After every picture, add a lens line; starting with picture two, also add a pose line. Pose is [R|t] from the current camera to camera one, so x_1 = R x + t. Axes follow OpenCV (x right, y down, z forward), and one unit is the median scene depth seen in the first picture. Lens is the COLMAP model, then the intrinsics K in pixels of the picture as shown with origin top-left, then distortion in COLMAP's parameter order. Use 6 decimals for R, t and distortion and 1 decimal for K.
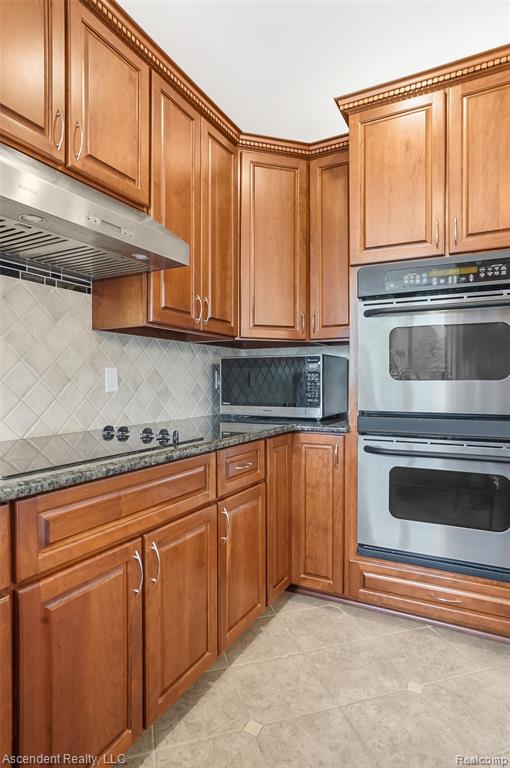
lens RADIAL K [[426.5, 0, 255.0], [0, 426.5, 386.8], [0, 0, 1]] dist [-0.035926, 0.025595]
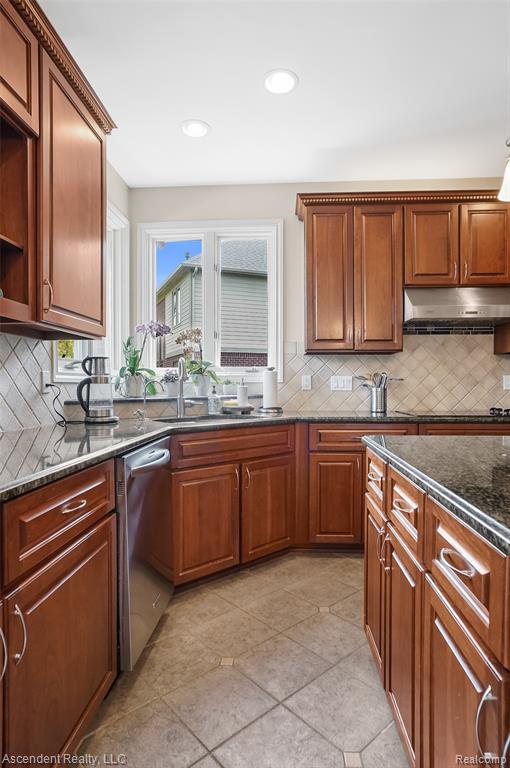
lens RADIAL K [[426.5, 0, 255.3], [0, 426.5, 390.9], [0, 0, 1]] dist [-0.035926, 0.025595]
pose [[0.411107, 0.008207, -0.911550, 0.903174], [-0.008450, 0.999951, 0.005192, 0.019071], [0.911548, 0.005568, 0.411156, -0.699870]]
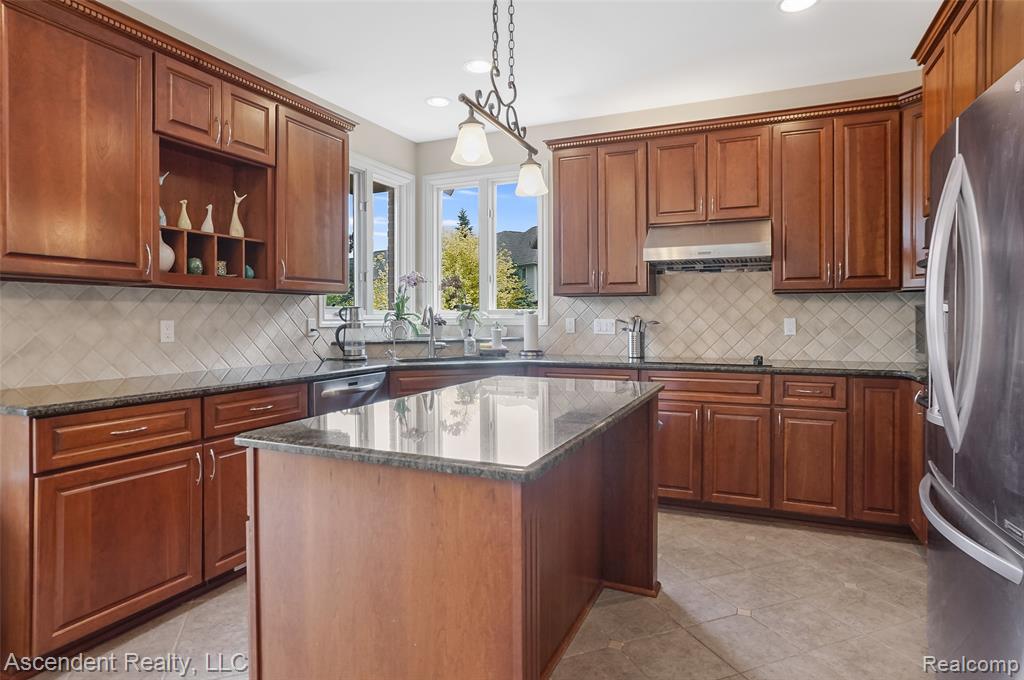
lens RADIAL K [[568.7, 0, 509.7], [0, 568.7, 316.3], [0, 0, 1]] dist [-0.035926, 0.025595]
pose [[0.053935, -0.006690, -0.998522, 1.773364], [-0.009897, 0.999925, -0.007234, -0.033737], [0.998495, 0.010273, 0.053864, -0.064545]]
